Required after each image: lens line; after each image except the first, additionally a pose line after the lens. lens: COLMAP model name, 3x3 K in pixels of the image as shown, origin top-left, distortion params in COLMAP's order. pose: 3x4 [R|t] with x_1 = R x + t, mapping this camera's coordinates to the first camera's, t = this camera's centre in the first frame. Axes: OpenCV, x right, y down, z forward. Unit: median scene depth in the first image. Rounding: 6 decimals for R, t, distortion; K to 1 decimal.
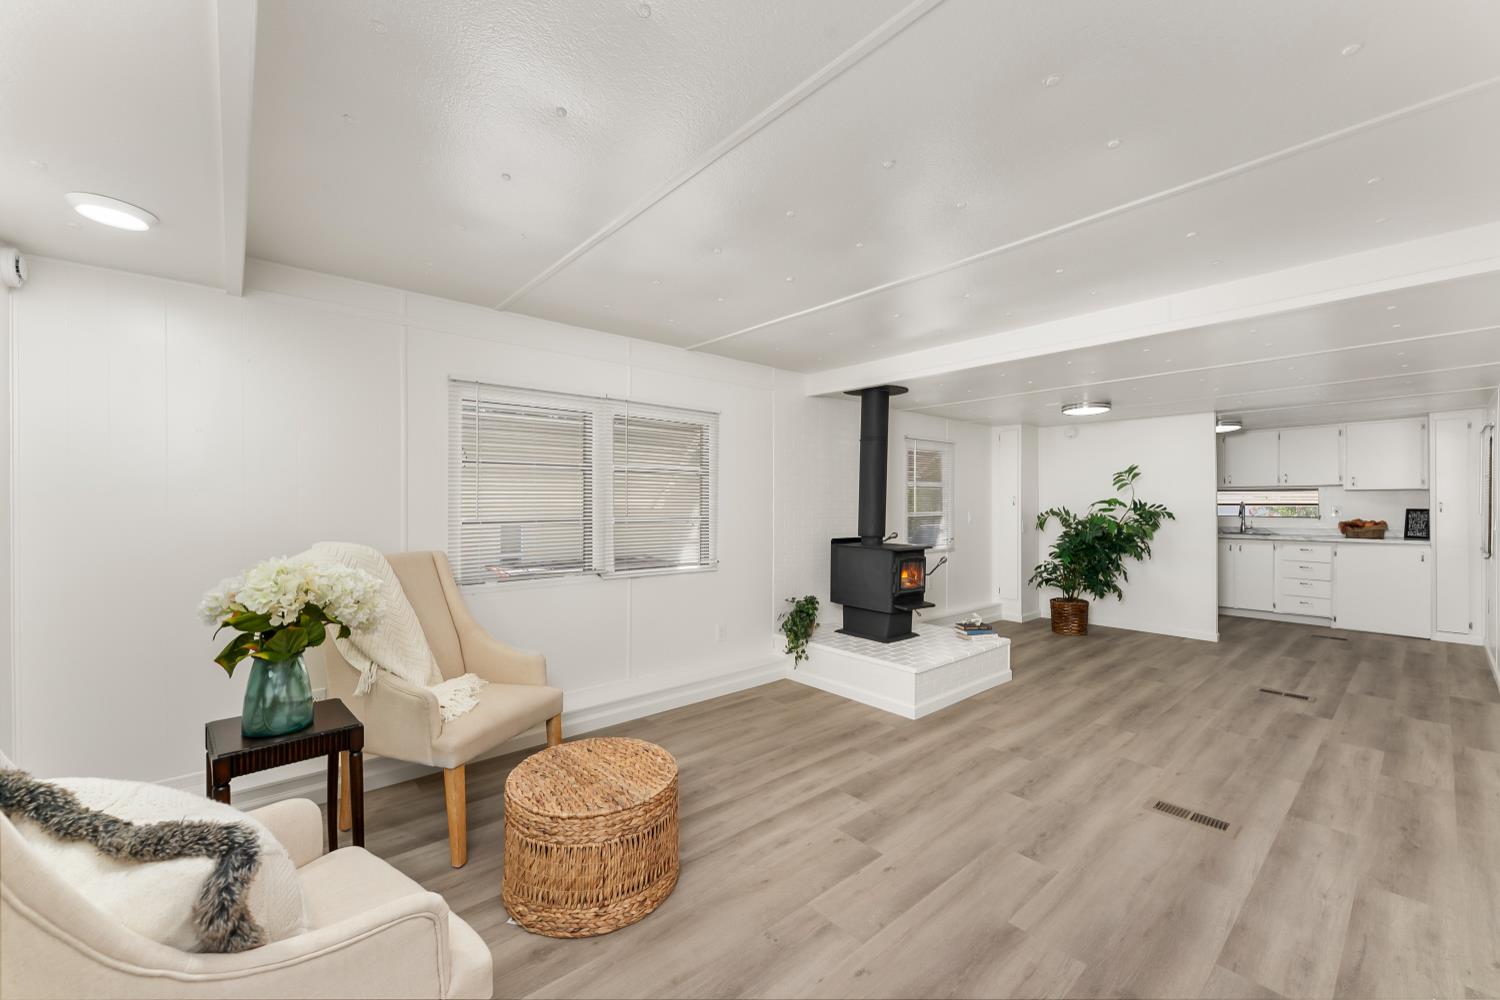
lens RADIAL K [[602.0, 0, 748.1], [0, 602.0, 500.0], [0, 0, 1]] dist [0.010323, -0.000618]
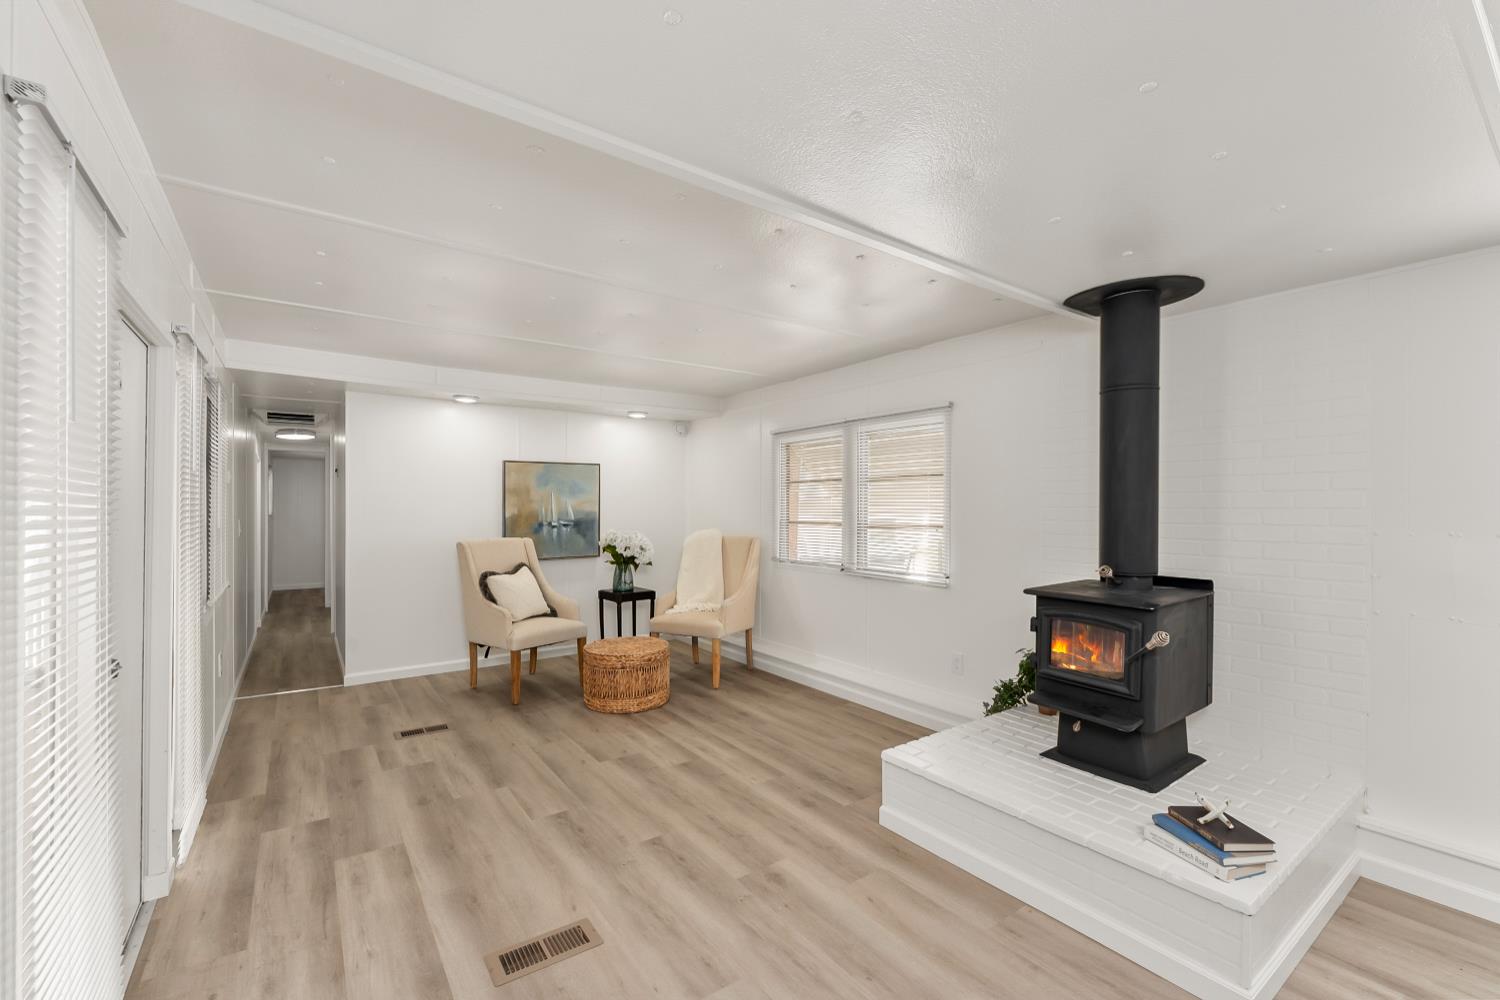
lens RADIAL K [[659.9, 0, 758.1], [0, 659.9, 508.0], [0, 0, 1]] dist [0.002095, -0.001845]
pose [[-0.115644, -0.007005, -0.993266, 1.453170], [-0.000749, 0.999975, -0.006965, 0.013188], [0.993290, -0.000061, -0.115646, 1.323164]]
